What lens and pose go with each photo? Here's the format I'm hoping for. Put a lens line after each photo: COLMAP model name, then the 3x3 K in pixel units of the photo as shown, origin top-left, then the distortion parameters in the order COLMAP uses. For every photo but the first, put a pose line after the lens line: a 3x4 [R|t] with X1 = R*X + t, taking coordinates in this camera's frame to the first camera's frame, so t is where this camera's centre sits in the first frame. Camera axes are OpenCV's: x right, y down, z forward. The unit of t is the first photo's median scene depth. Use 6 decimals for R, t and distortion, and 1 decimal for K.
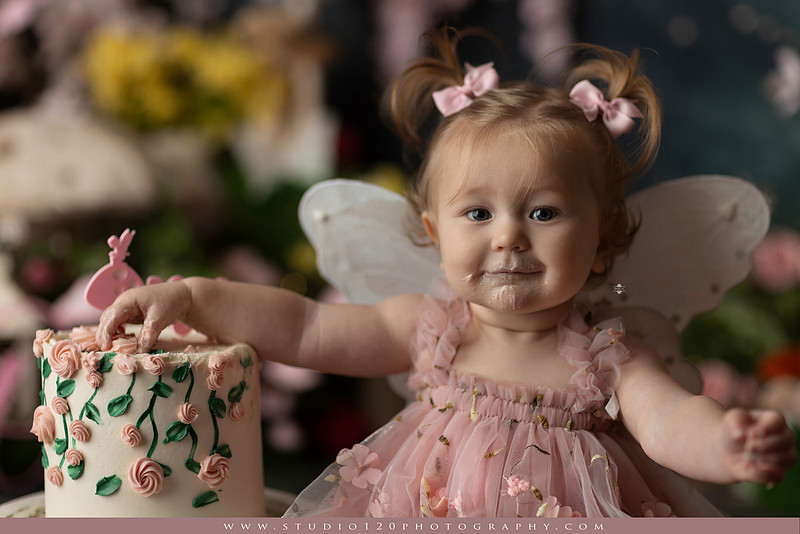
lens RADIAL K [[2001.8, 0, 399.6], [0, 2001.8, 266.6], [0, 0, 1]] dist [-0.221316, 0.222128]
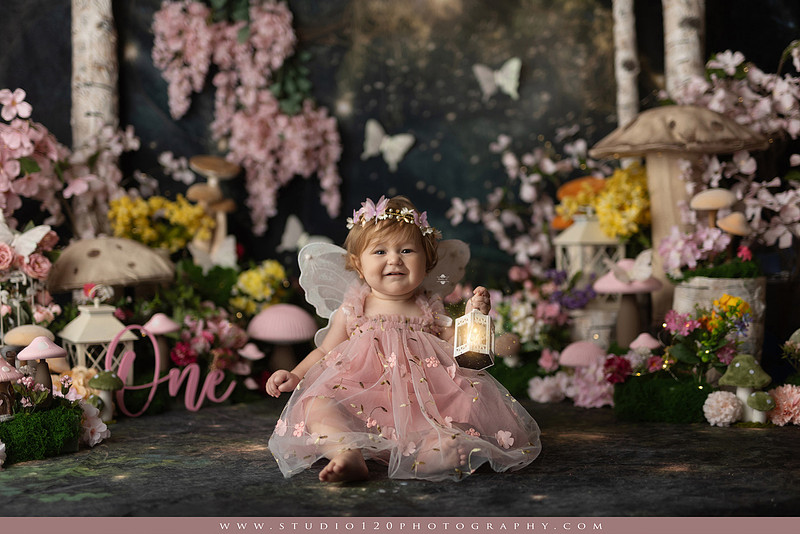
lens RADIAL K [[1131.5, 0, 399.4], [0, 1131.5, 264.2], [0, 0, 1]] dist [-0.003044, 0.008418]
pose [[0.938404, -0.037820, 0.343464, -0.482105], [0.066622, 0.995145, -0.072445, 0.086279], [-0.339057, 0.090865, 0.936367, -0.255186]]
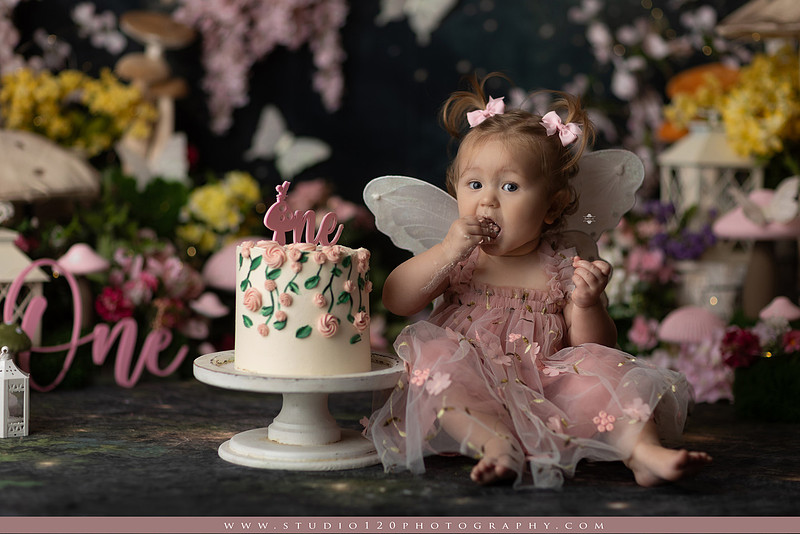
lens RADIAL K [[1936.5, 0, 403.6], [0, 1936.5, 291.9], [0, 0, 1]] dist [0.018098, -0.049166]
pose [[0.939518, -0.023290, 0.341707, -0.615026], [0.030684, 0.999397, -0.016249, 0.105361], [-0.341122, 0.025751, 0.939666, -0.537195]]
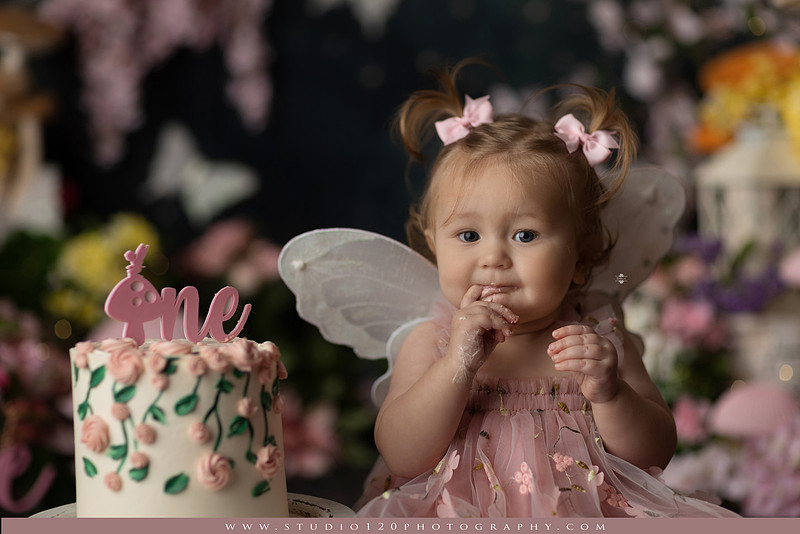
lens RADIAL K [[1974.3, 0, 400.4], [0, 1974.3, 268.1], [0, 0, 1]] dist [-0.071916, -0.340298]
pose [[0.937061, -0.054866, 0.344828, -0.384784], [0.070992, 0.996887, -0.034304, 0.041366], [-0.341872, 0.056625, 0.938039, -0.013415]]
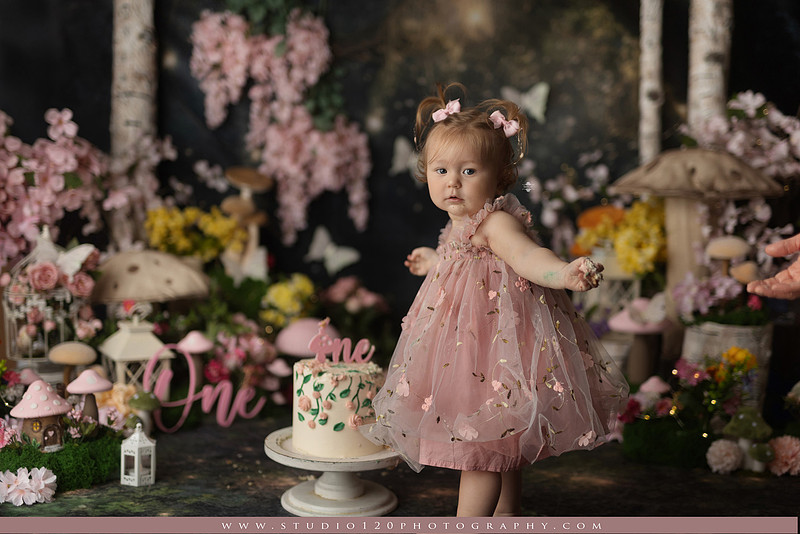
lens RADIAL K [[1125.2, 0, 406.7], [0, 1125.2, 271.7], [0, 0, 1]] dist [0.002408, 0.011923]
pose [[0.938889, -0.020321, 0.343621, -0.536174], [0.023384, 0.999715, -0.004770, -0.070635], [-0.343426, 0.012513, 0.939096, -0.321804]]
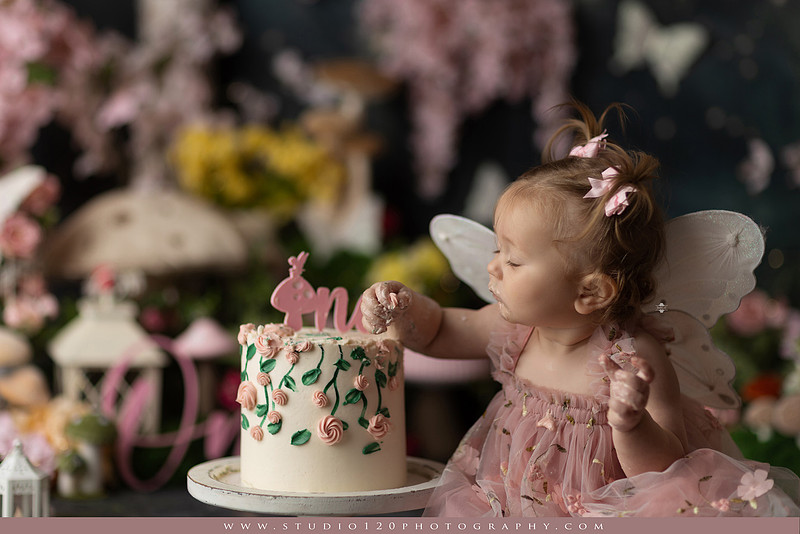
lens RADIAL K [[1974.3, 0, 400.4], [0, 1974.3, 268.1], [0, 0, 1]] dist [-0.071916, -0.340298]
pose [[0.998412, 0.002240, 0.056284, -0.154233], [0.001677, 0.997584, -0.069449, 0.088490], [-0.056304, 0.069433, 0.995996, -0.335553]]
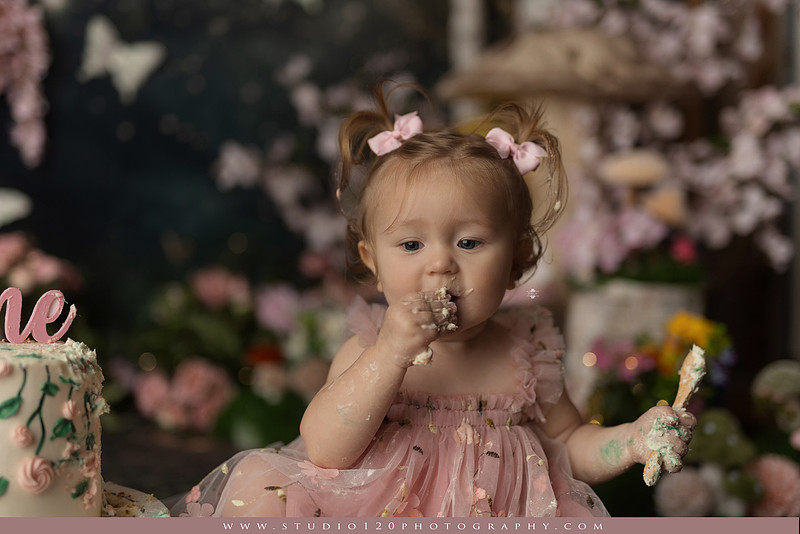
lens RADIAL K [[1131.5, 0, 399.4], [0, 1131.5, 264.2], [0, 0, 1]] dist [-0.003044, 0.008418]
pose [[0.805689, -0.012196, 0.592213, -0.320108], [0.040540, 0.998579, -0.034588, 0.023903], [-0.590949, 0.051875, 0.805039, 0.404160]]
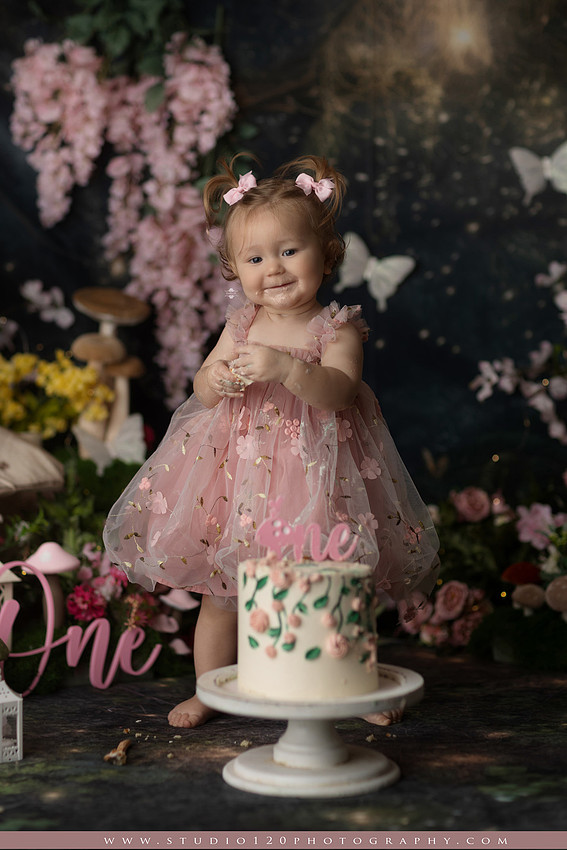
lens RADIAL K [[2057.5, 0, 284.0], [0, 2057.5, 422.7], [0, 0, 1]] dist [0.018098, -0.049166]
pose [[0.937627, -0.034489, 0.345927, -0.735629], [0.054142, 0.997412, -0.047309, 0.001559], [-0.343400, 0.063087, 0.937068, -0.561607]]
